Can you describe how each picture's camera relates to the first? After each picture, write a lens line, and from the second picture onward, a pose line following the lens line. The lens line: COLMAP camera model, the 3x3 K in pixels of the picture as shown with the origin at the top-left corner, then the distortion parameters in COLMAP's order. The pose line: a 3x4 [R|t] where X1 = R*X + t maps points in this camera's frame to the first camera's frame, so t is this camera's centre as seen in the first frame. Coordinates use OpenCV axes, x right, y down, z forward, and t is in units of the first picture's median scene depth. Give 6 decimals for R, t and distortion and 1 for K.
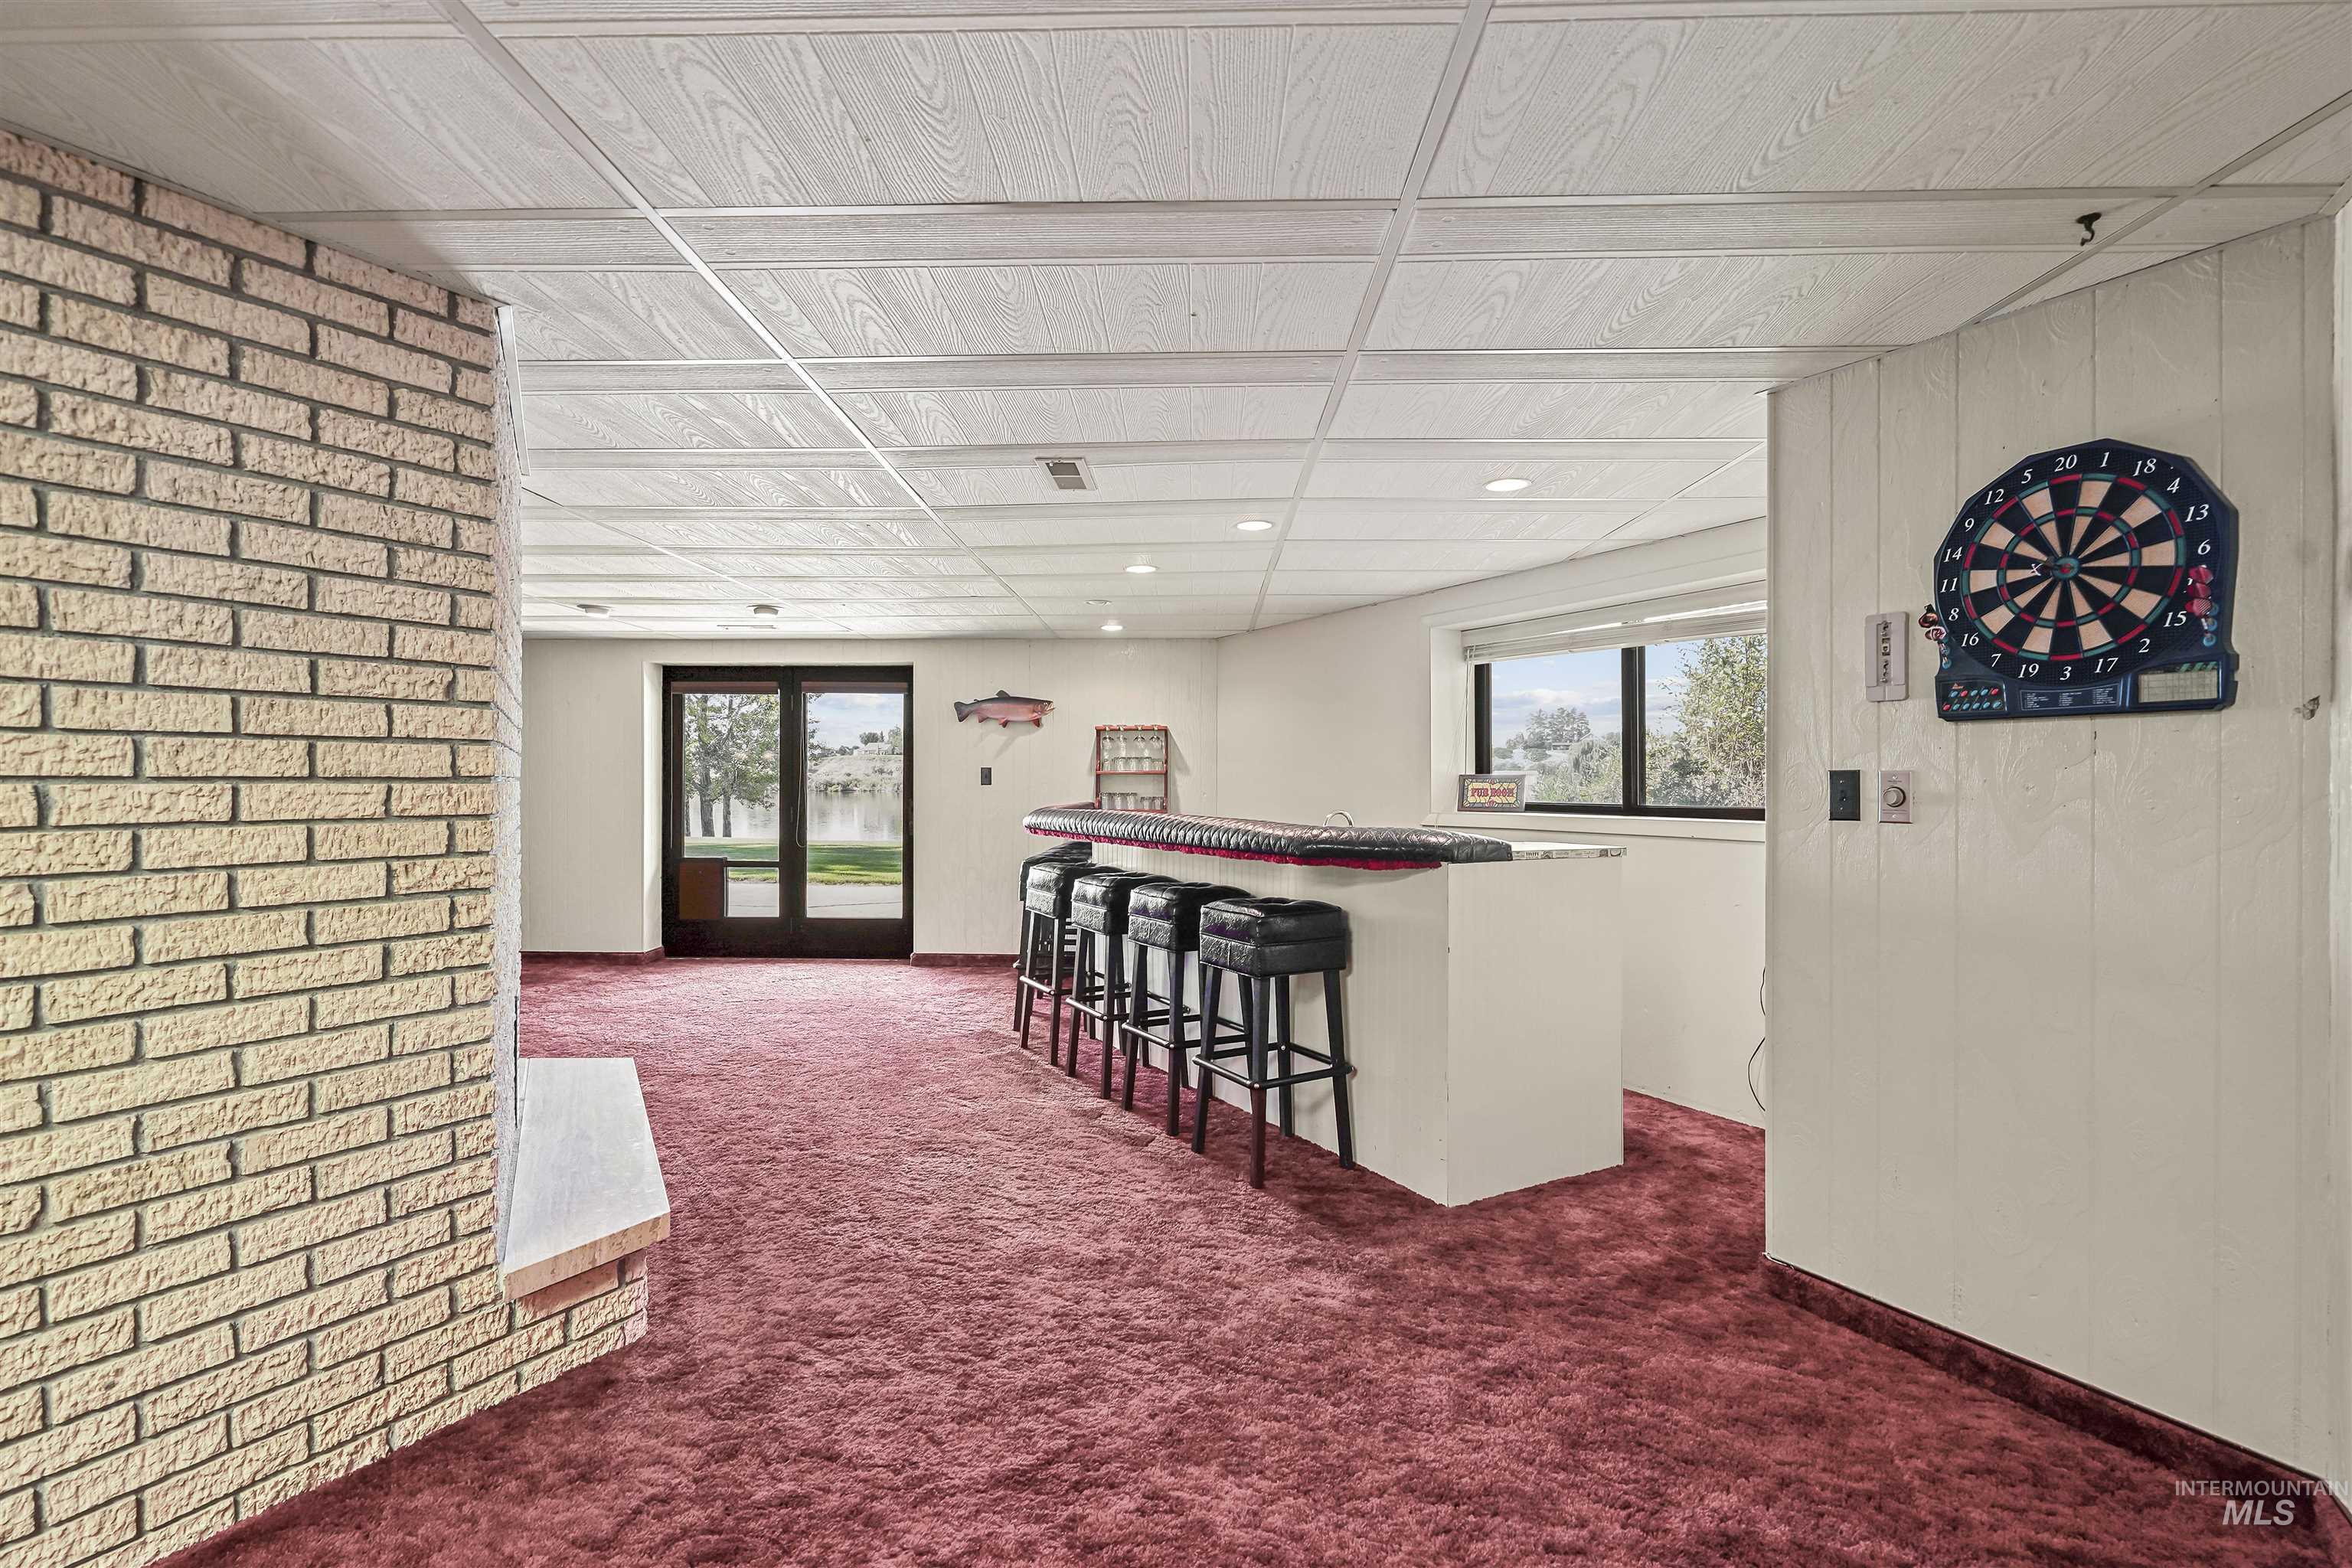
lens RADIAL K [[1075.0, 0, 1174.4], [0, 1075.0, 796.4], [0, 0, 1]] dist [-0.000392, -0.000498]
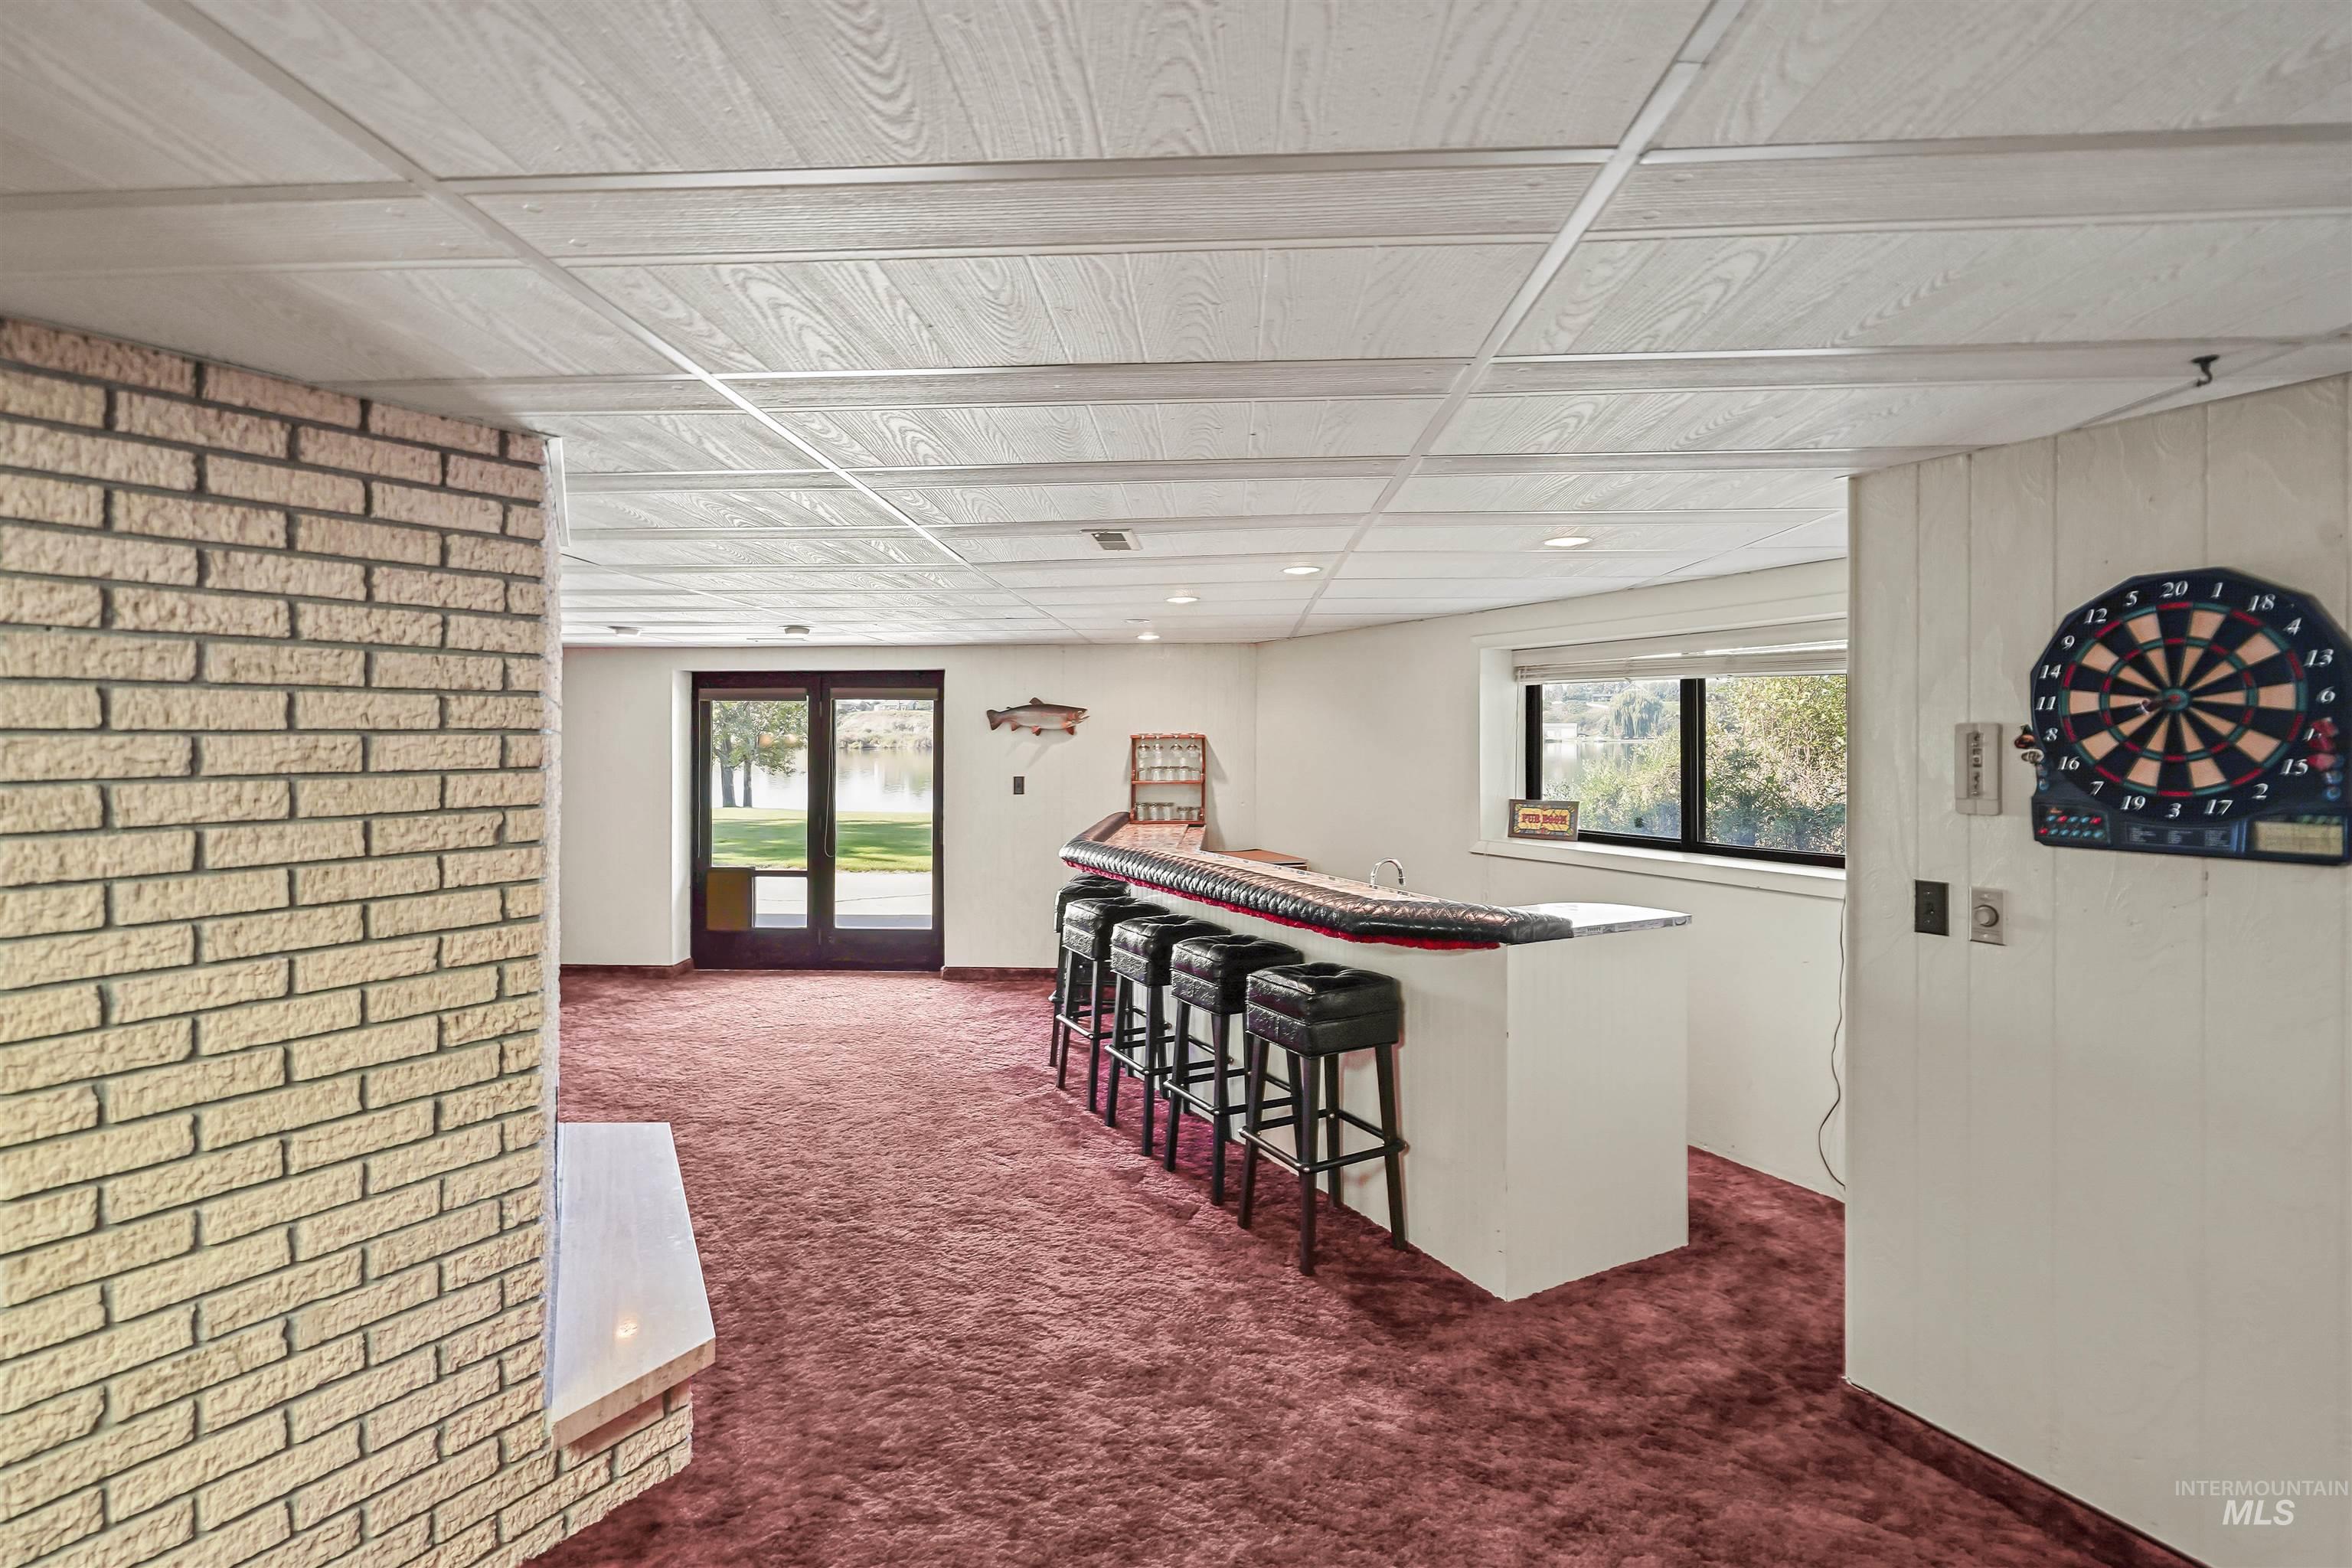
lens RADIAL K [[1104.5, 0, 1174.0], [0, 1104.5, 755.6], [0, 0, 1]] dist [0.000145, -0.000924]
pose [[0.999644, 0.001691, -0.026614, -0.028641], [-0.001719, 0.999998, -0.001013, -0.171059], [0.026613, 0.001059, 0.999645, 0.002784]]
